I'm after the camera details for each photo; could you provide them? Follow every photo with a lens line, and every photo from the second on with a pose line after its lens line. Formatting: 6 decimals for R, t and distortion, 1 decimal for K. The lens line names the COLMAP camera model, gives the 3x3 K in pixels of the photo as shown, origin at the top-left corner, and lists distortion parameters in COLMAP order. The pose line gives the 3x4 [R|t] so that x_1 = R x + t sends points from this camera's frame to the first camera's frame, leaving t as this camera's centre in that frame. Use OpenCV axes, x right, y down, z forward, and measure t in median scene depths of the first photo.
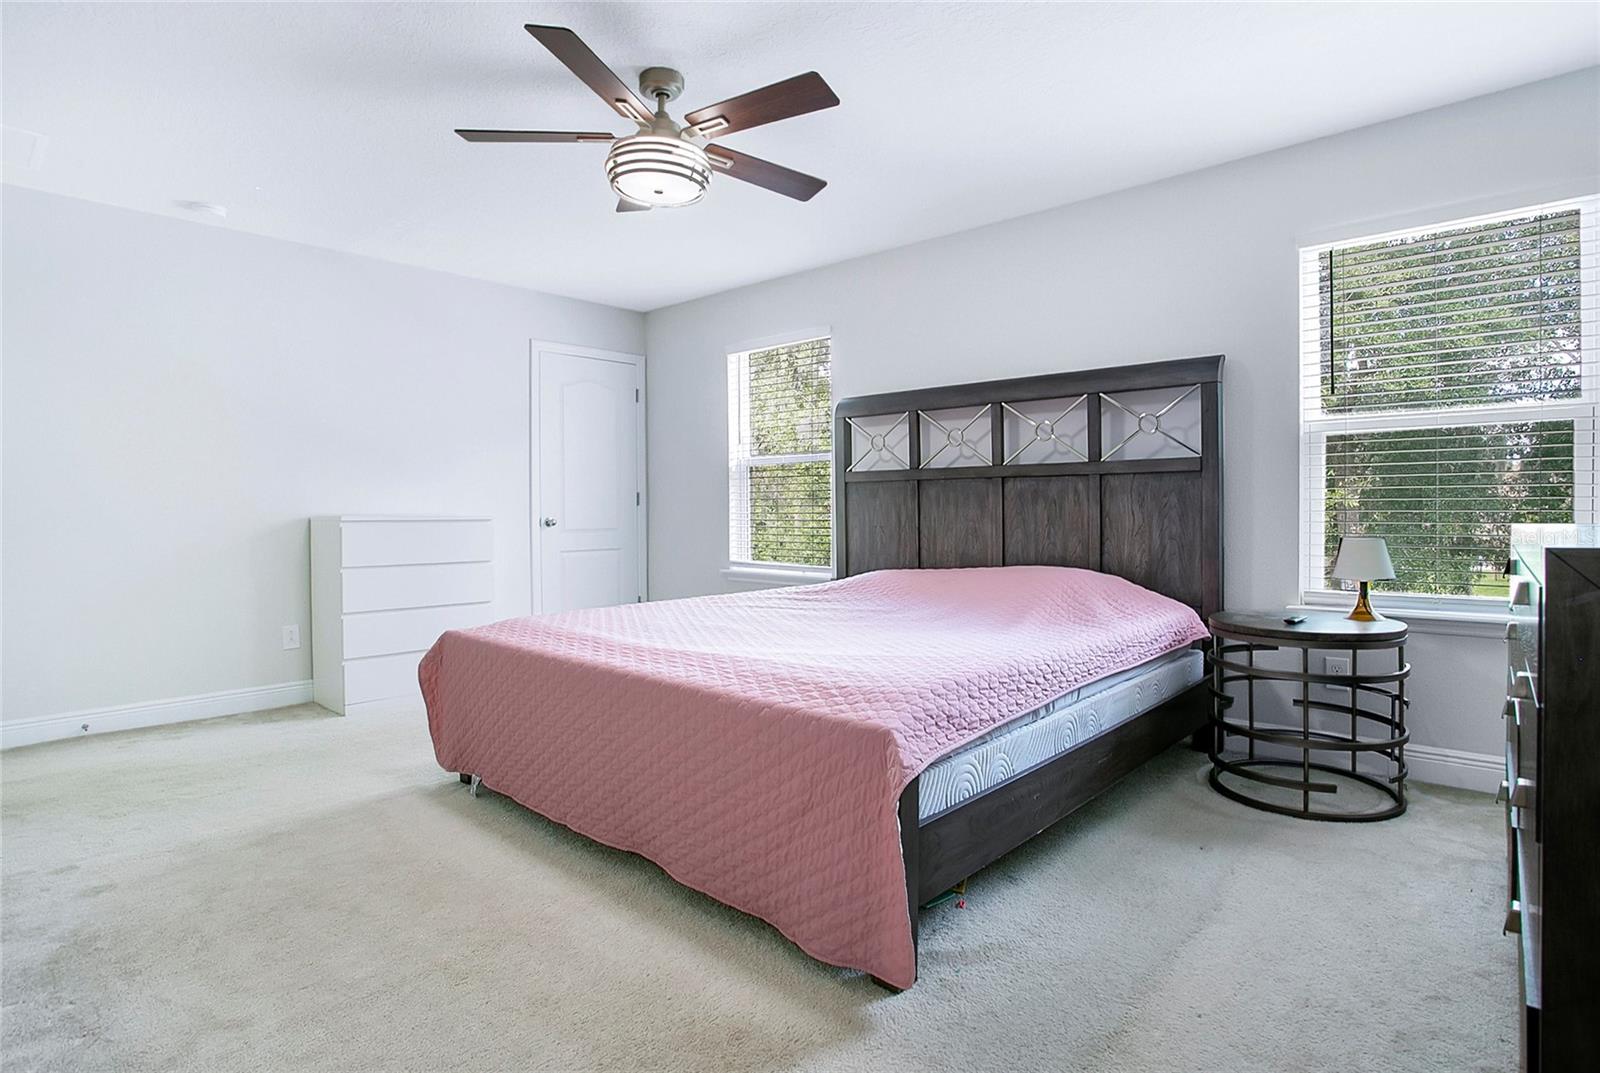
lens RADIAL K [[866.6, 0, 800.7], [0, 866.6, 499.3], [0, 0, 1]] dist [-0.001618, -0.000226]
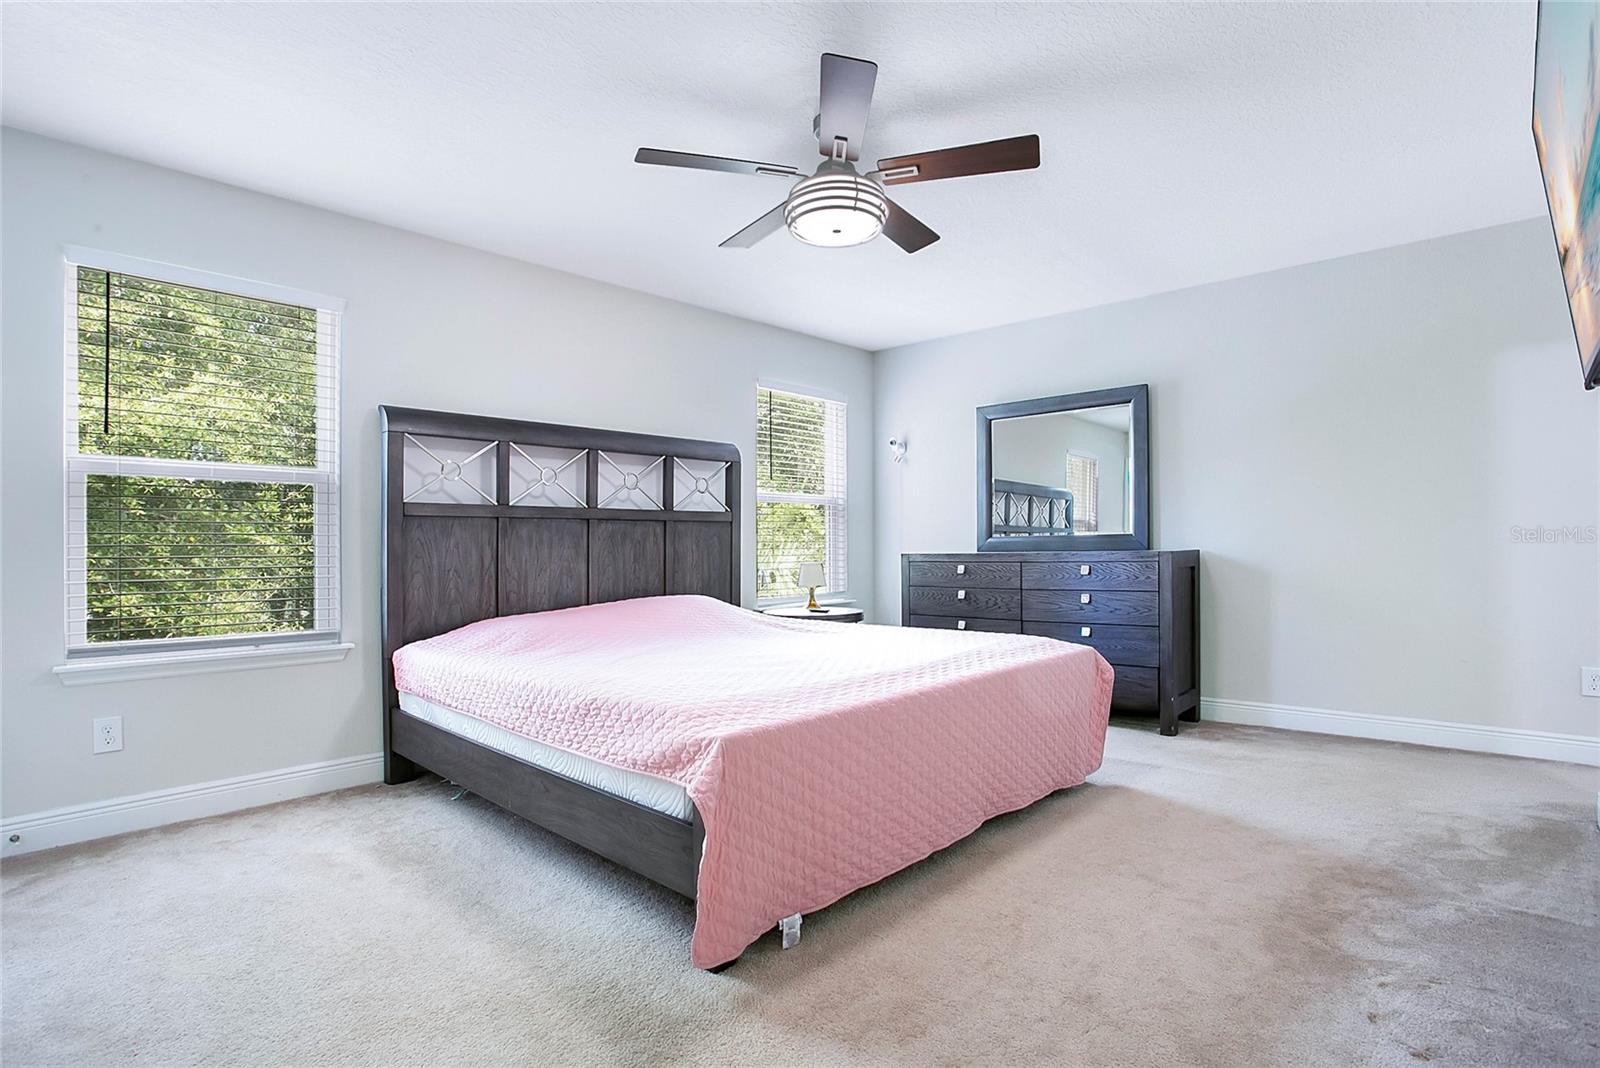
lens RADIAL K [[857.5, 0, 800.0], [0, 857.5, 534.0], [0, 0, 1]] dist [-0.000196, -0.000032]
pose [[0.023547, 0.018643, 0.999549, -0.814236], [-0.002744, 0.999824, -0.018584, 0.011785], [-0.999719, -0.002305, 0.023594, 0.714634]]
